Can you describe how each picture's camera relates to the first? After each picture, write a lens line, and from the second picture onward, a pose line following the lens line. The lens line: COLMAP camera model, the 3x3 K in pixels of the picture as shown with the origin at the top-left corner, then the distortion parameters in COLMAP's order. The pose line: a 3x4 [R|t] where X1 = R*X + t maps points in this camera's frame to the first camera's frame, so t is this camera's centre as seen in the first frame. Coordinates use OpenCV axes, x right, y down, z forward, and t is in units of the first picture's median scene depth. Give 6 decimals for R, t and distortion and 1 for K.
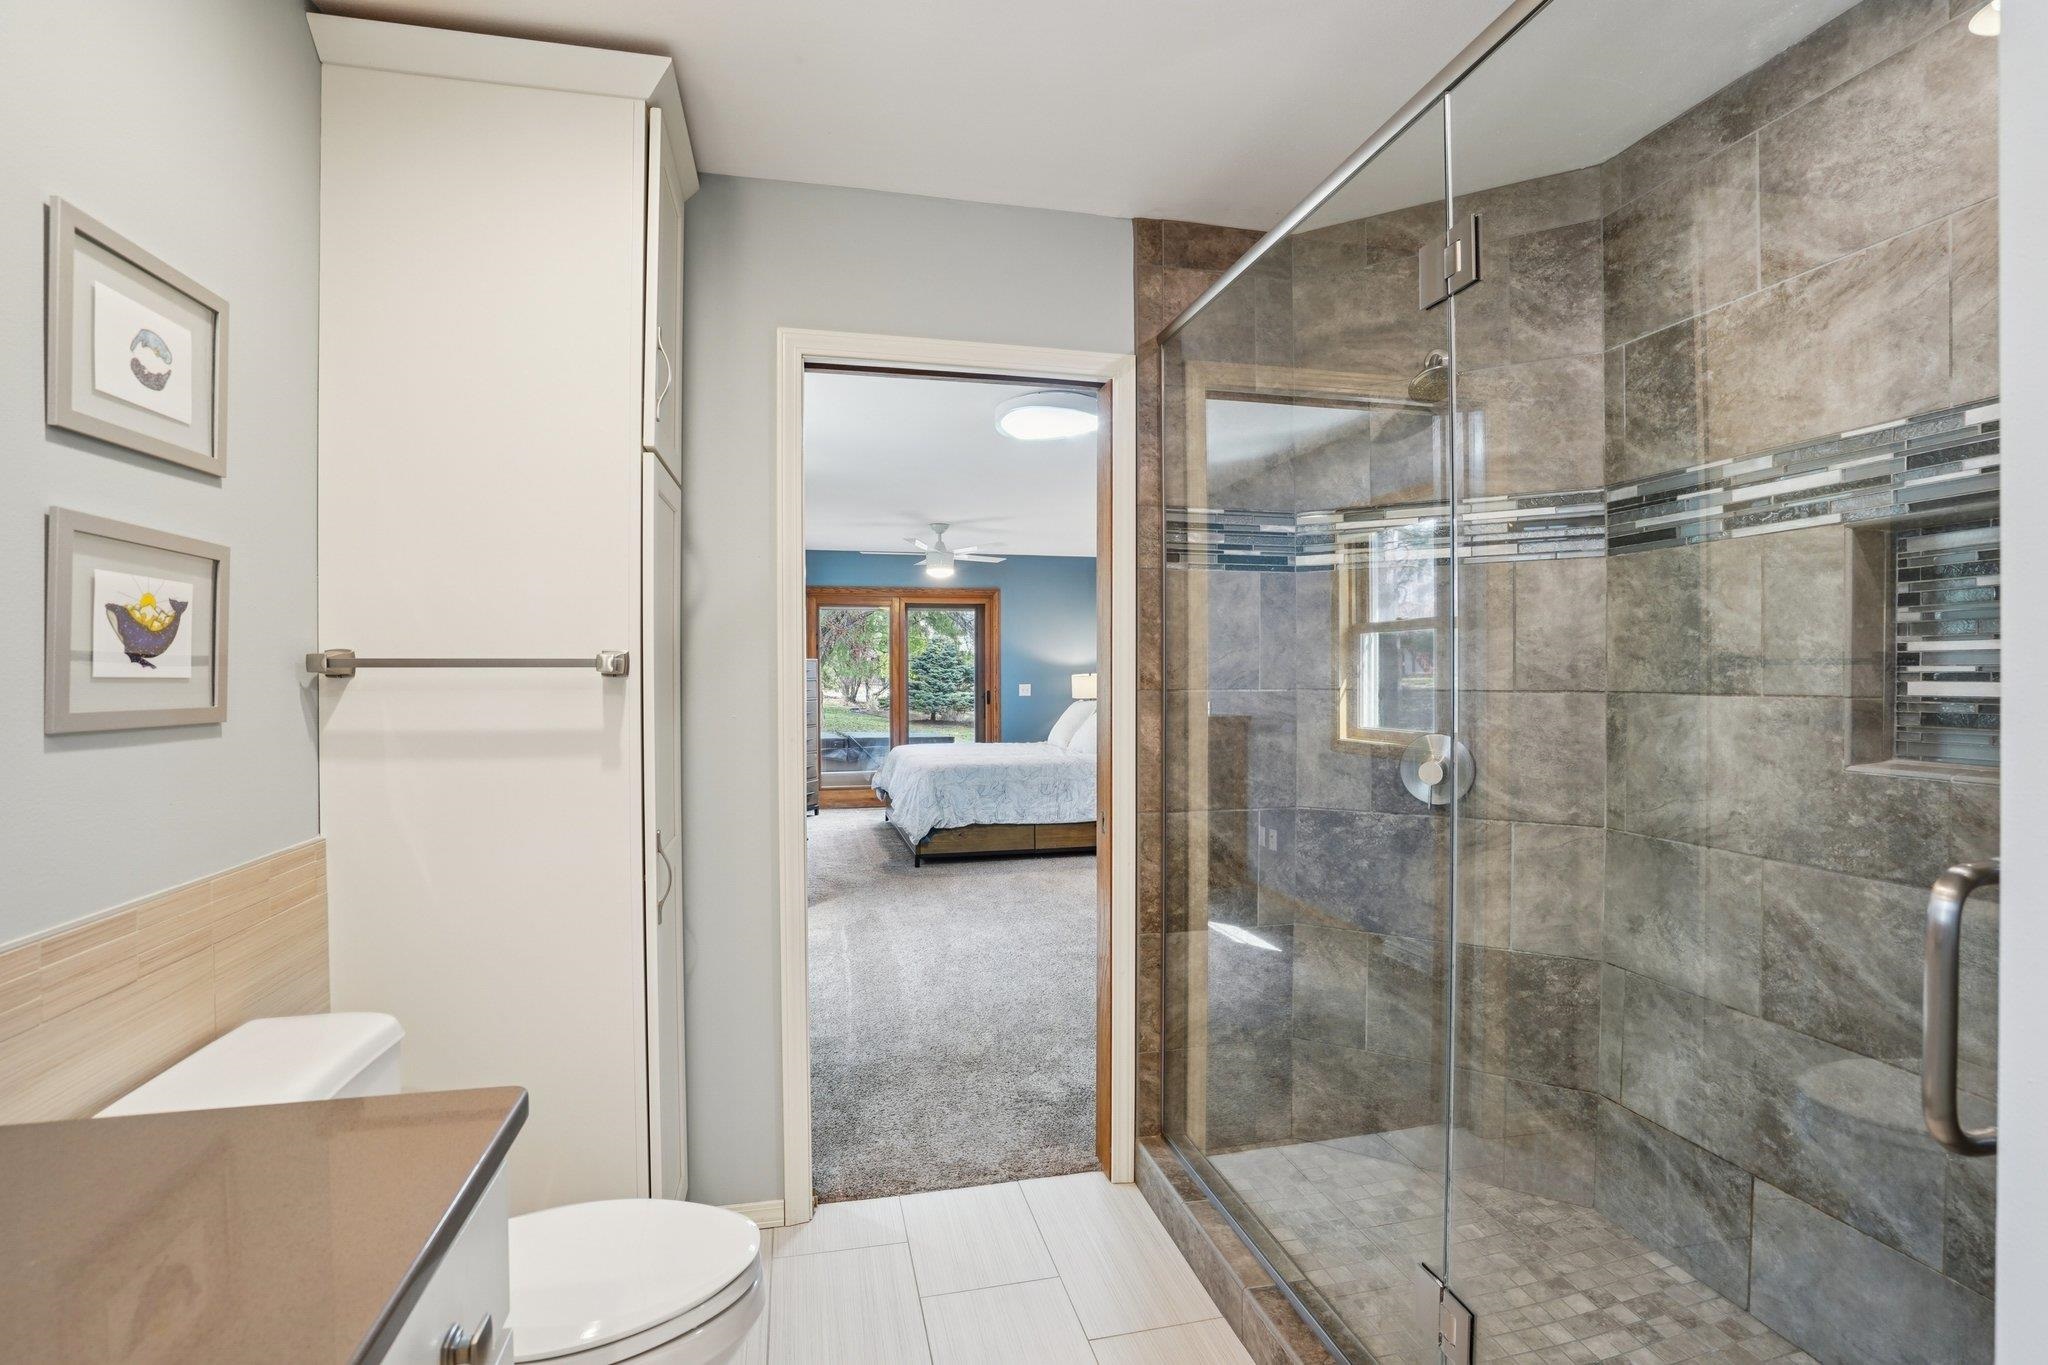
lens RADIAL K [[950.3, 0, 1024.1], [0, 950.3, 692.0], [0, 0, 1]] dist [-0.064883, 0.027297]
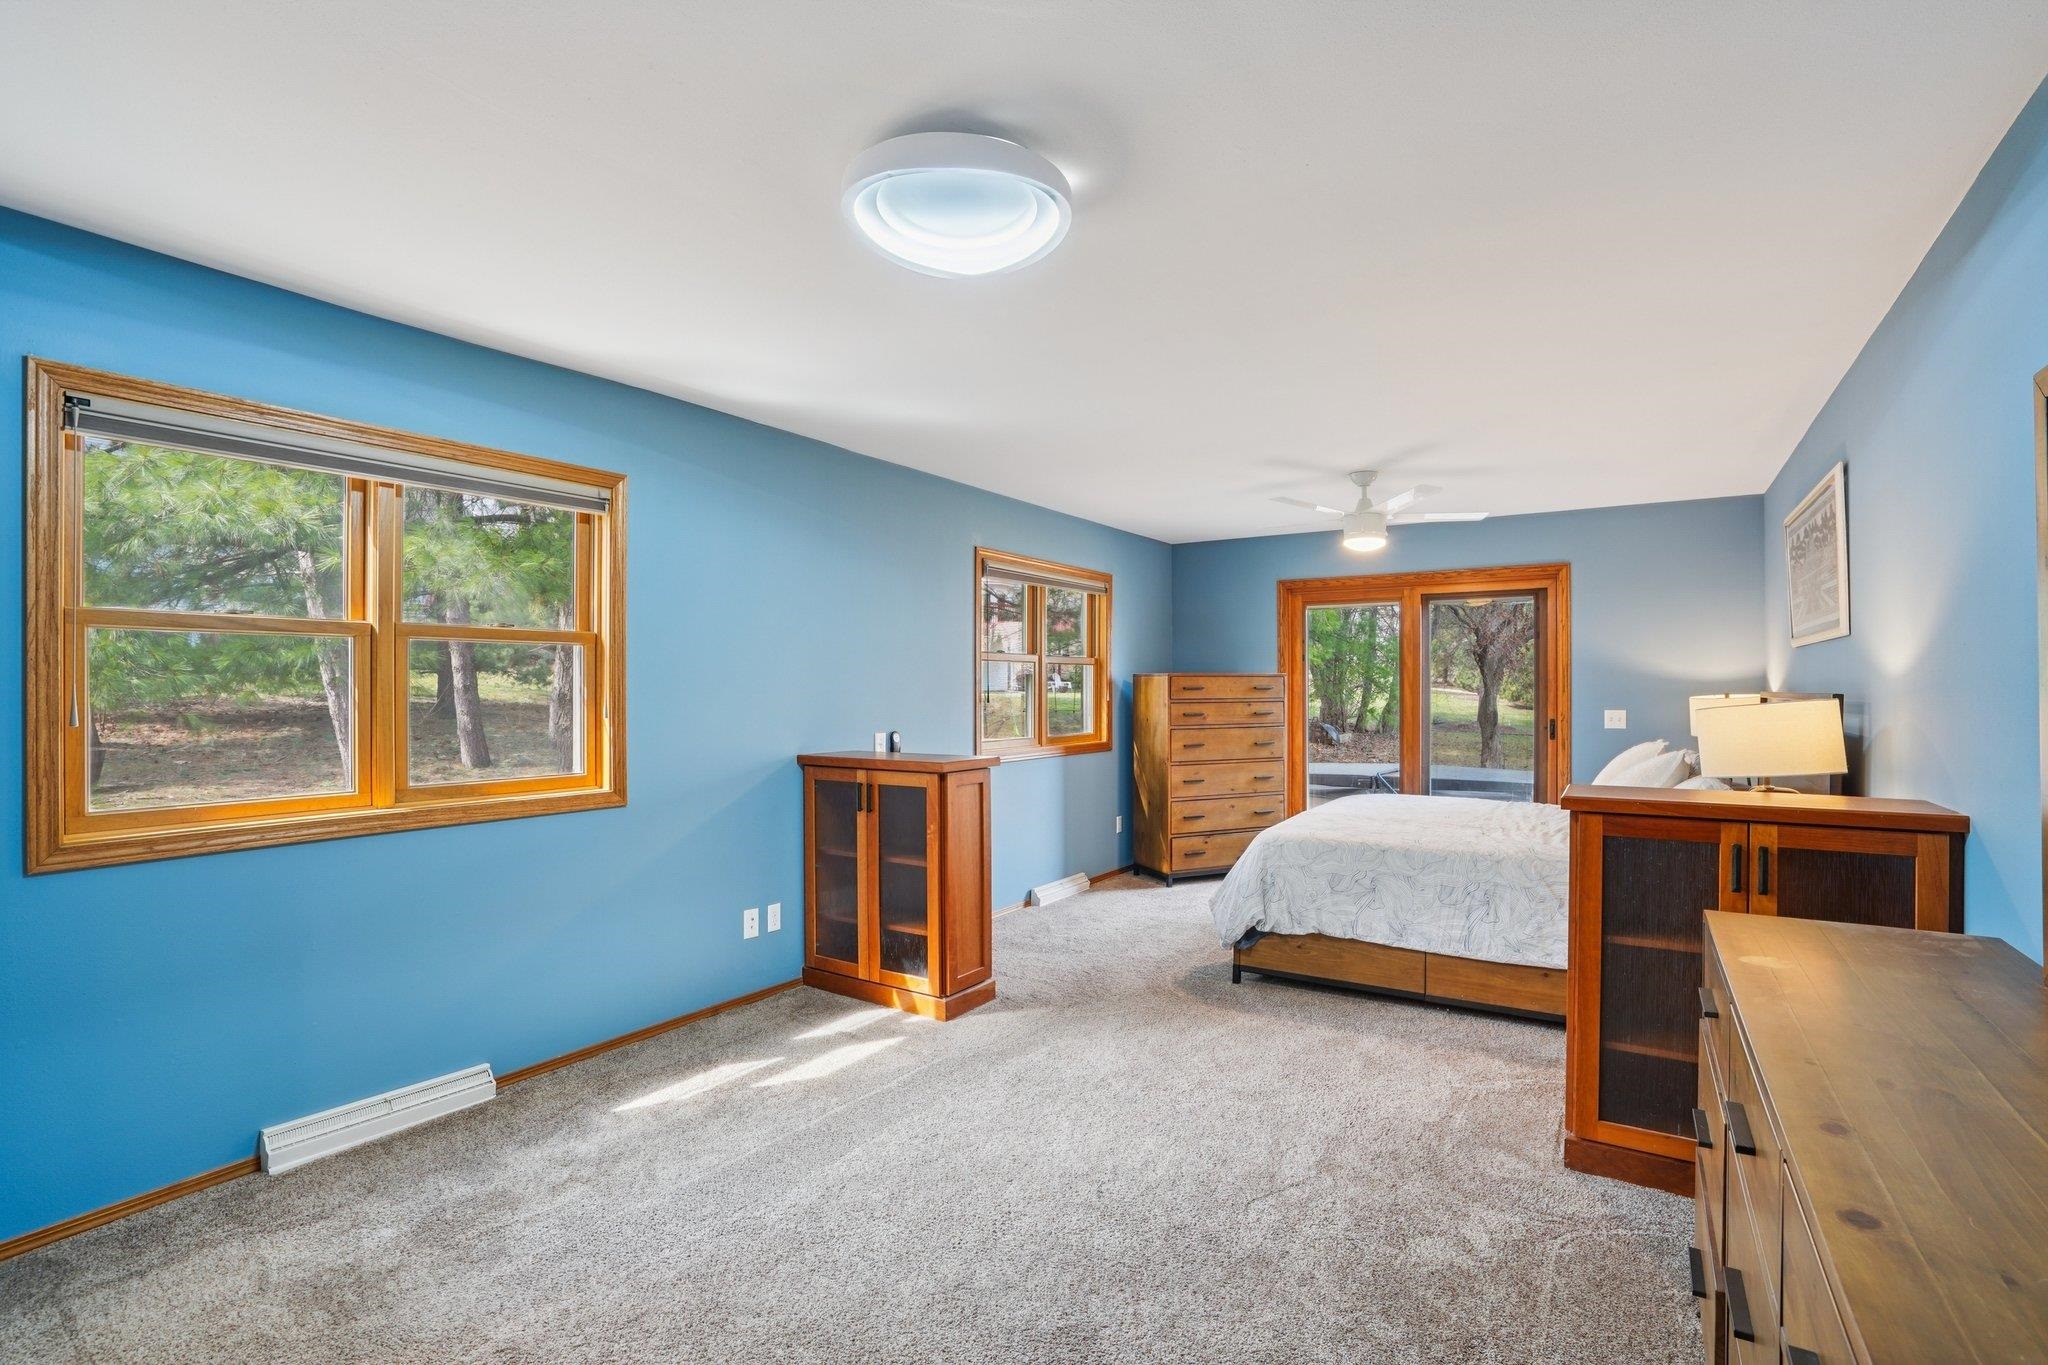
lens RADIAL K [[950.3, 0, 1024.1], [0, 950.3, 692.0], [0, 0, 1]] dist [-0.064883, 0.027297]
pose [[0.682350, 0.005227, -0.731007, 0.208386], [-0.014665, 0.999871, -0.006539, -0.011835], [0.730879, 0.015182, 0.682338, 0.325470]]
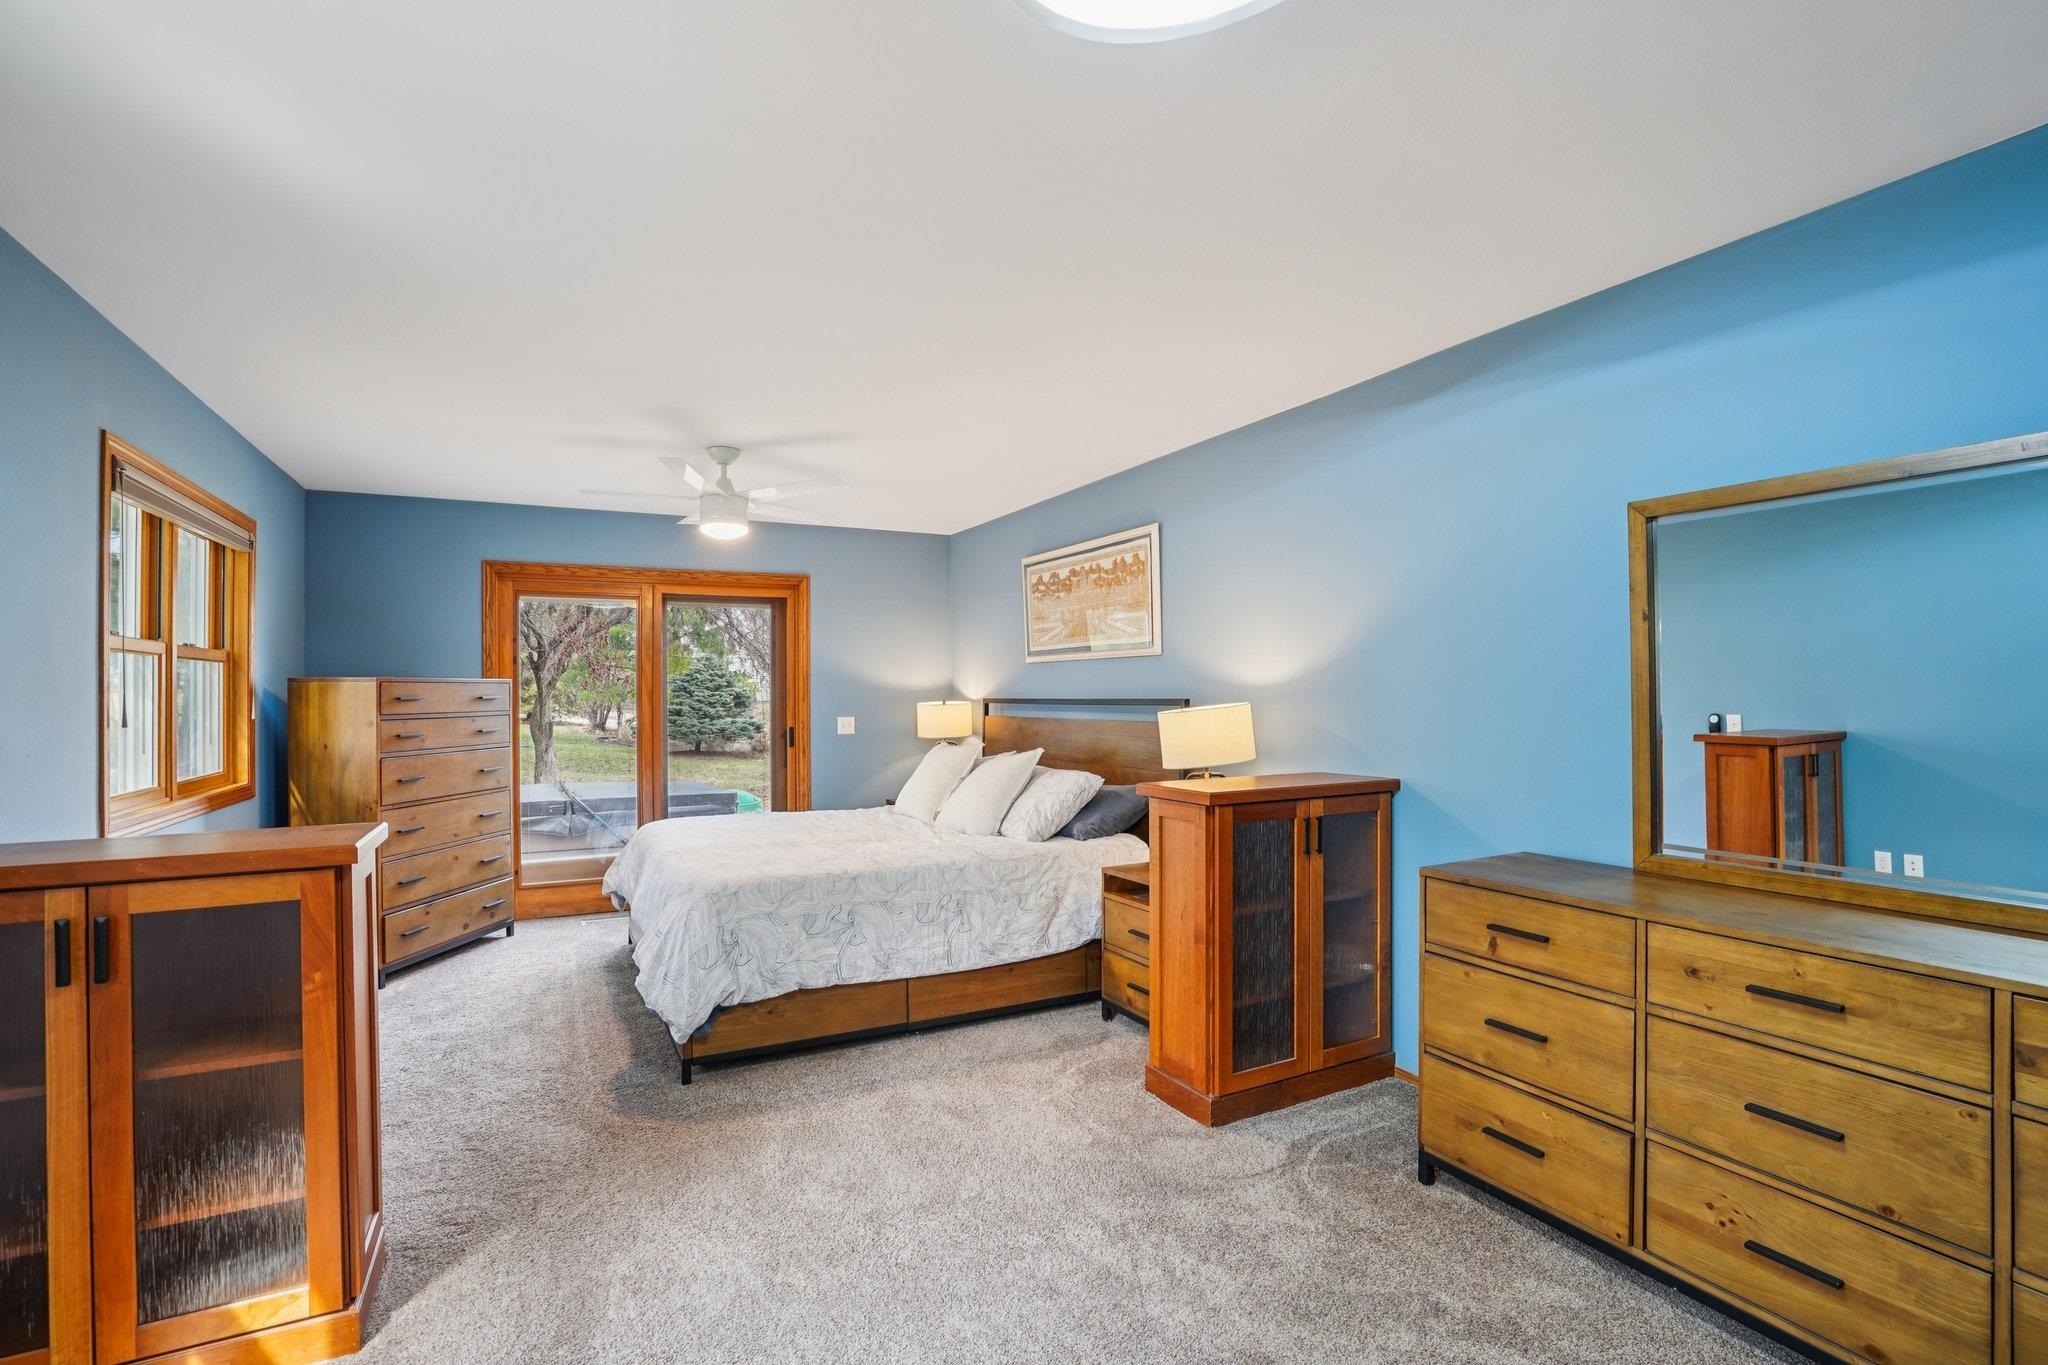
lens RADIAL K [[950.3, 0, 1024.1], [0, 950.3, 692.0], [0, 0, 1]] dist [-0.064883, 0.027297]
pose [[0.971285, -0.001680, 0.237912, -0.041723], [0.007118, 0.999733, -0.021998, -0.011470], [-0.237812, 0.023060, 0.971038, 0.348460]]
